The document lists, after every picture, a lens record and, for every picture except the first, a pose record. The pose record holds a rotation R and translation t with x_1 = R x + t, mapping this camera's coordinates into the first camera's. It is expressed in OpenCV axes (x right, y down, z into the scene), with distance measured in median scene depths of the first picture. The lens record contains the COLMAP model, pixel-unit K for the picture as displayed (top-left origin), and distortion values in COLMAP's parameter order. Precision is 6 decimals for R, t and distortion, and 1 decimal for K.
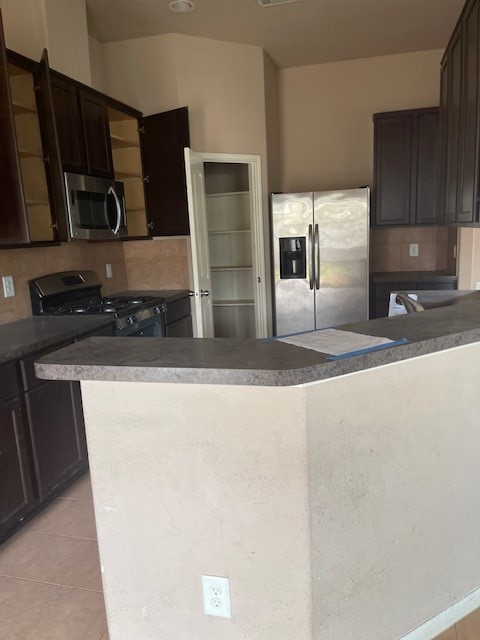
lens RADIAL K [[490.3, 0, 243.2], [0, 490.3, 323.6], [0, 0, 1]] dist [0.082718, -0.079770]
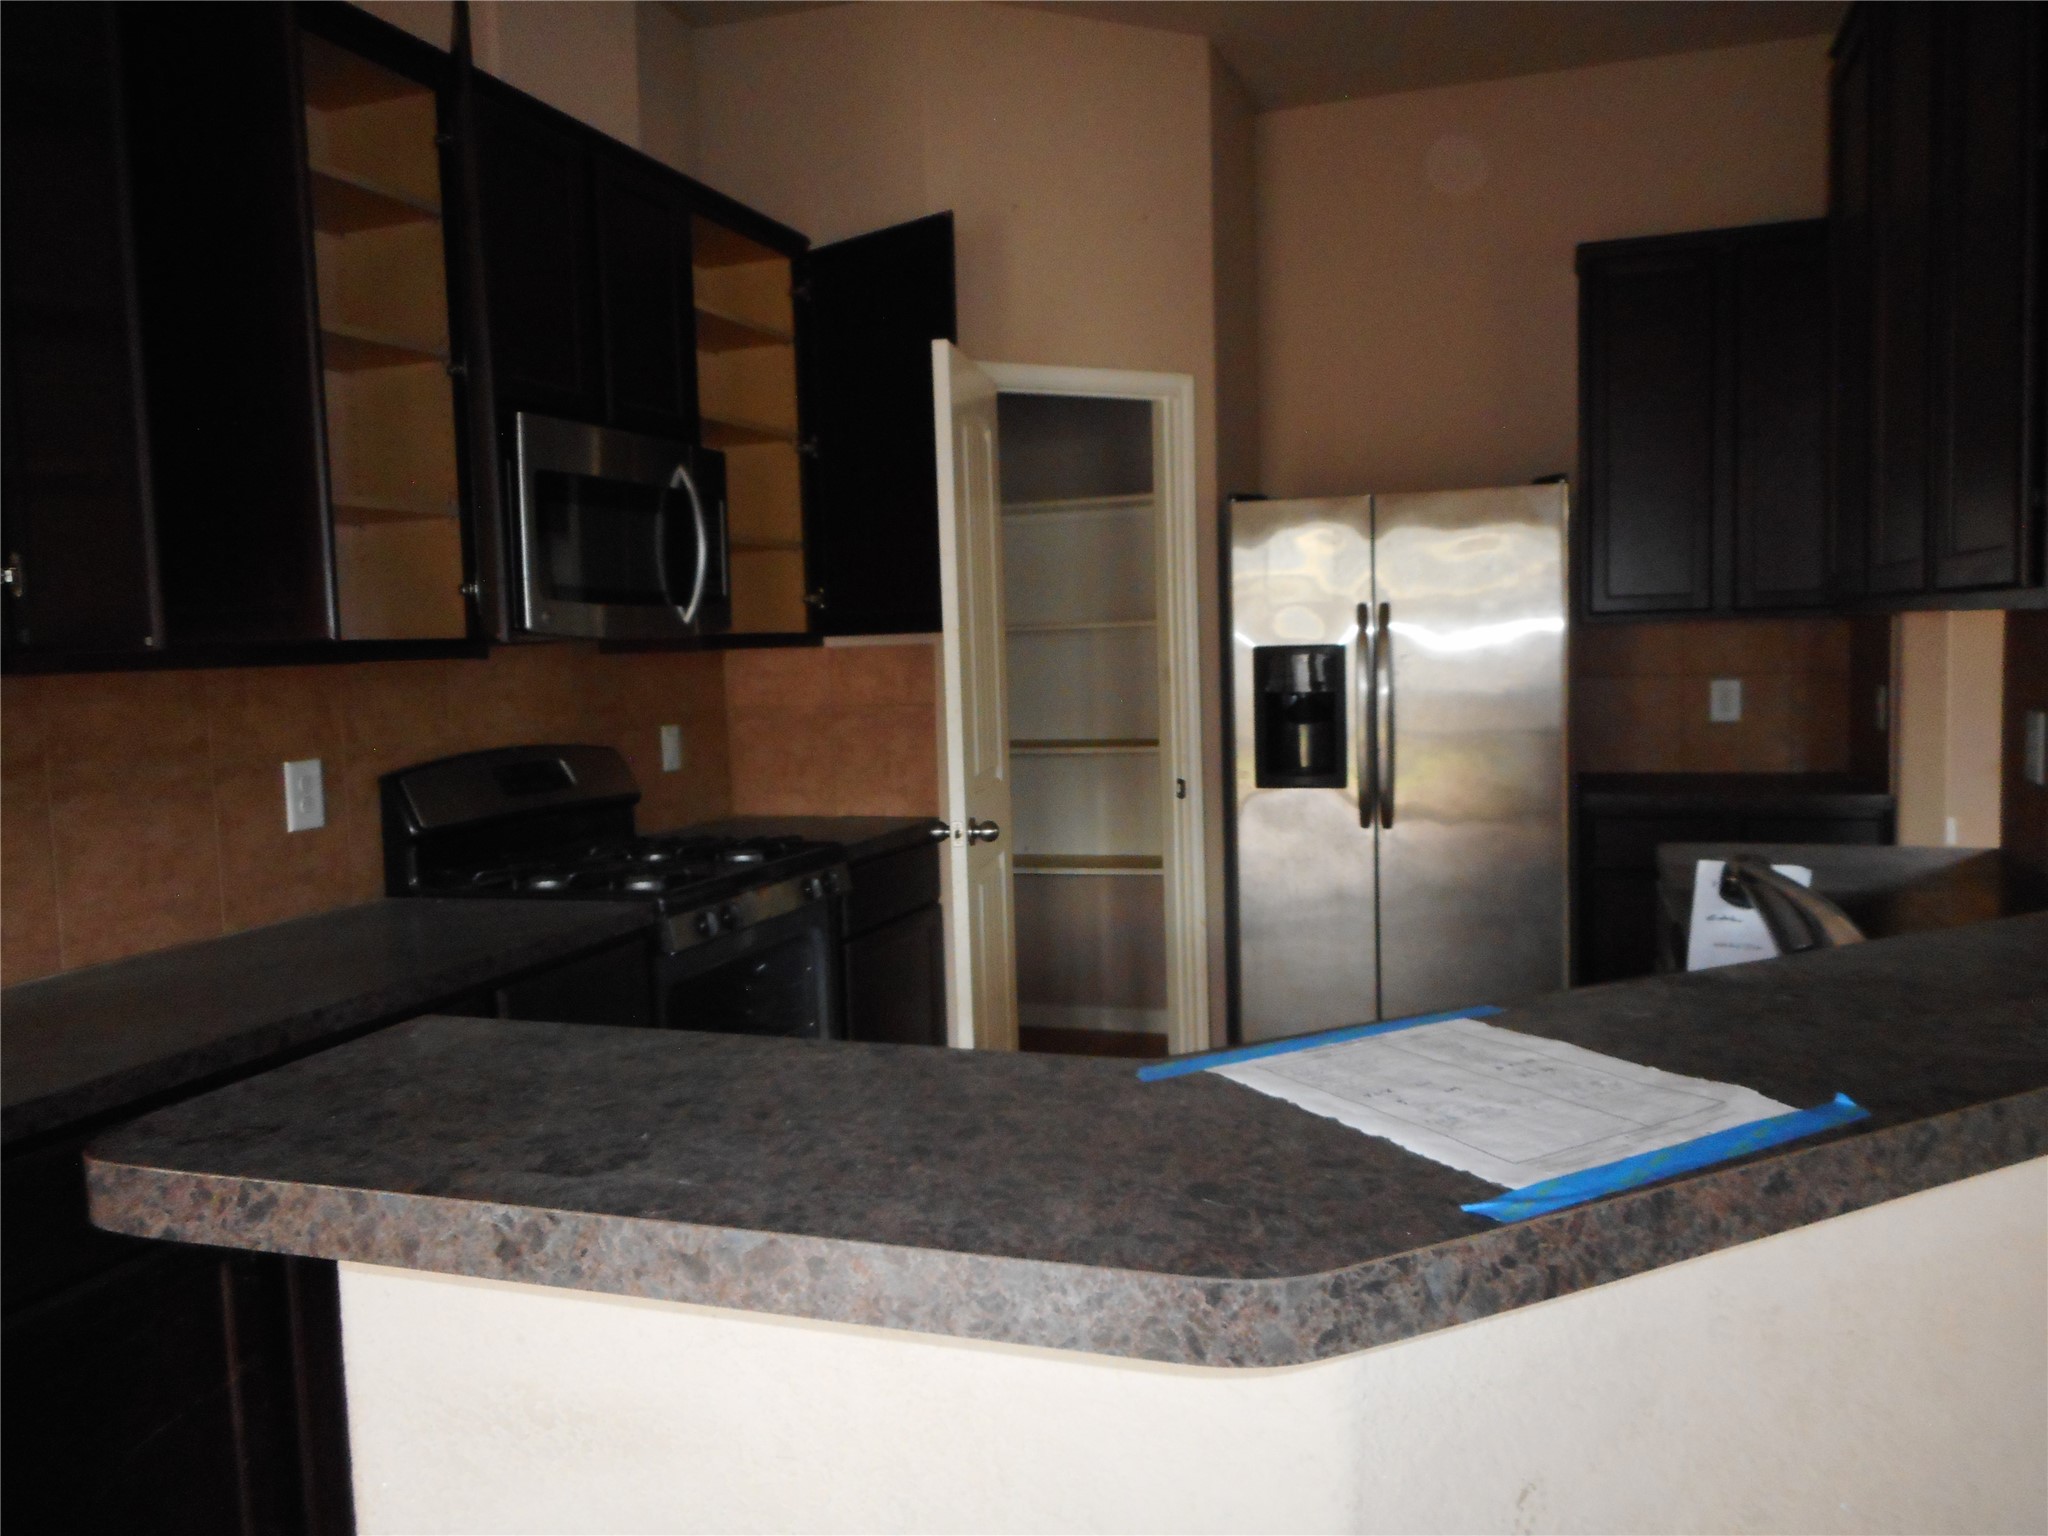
lens RADIAL K [[1537.0, 0, 1032.5], [0, 1537.0, 766.7], [0, 0, 1]] dist [0.011415, 0.031079]
pose [[0.997098, 0.022559, -0.072709, 0.013079], [-0.029822, 0.994499, -0.100409, -0.010942], [0.070044, 0.102285, 0.992286, 0.117467]]
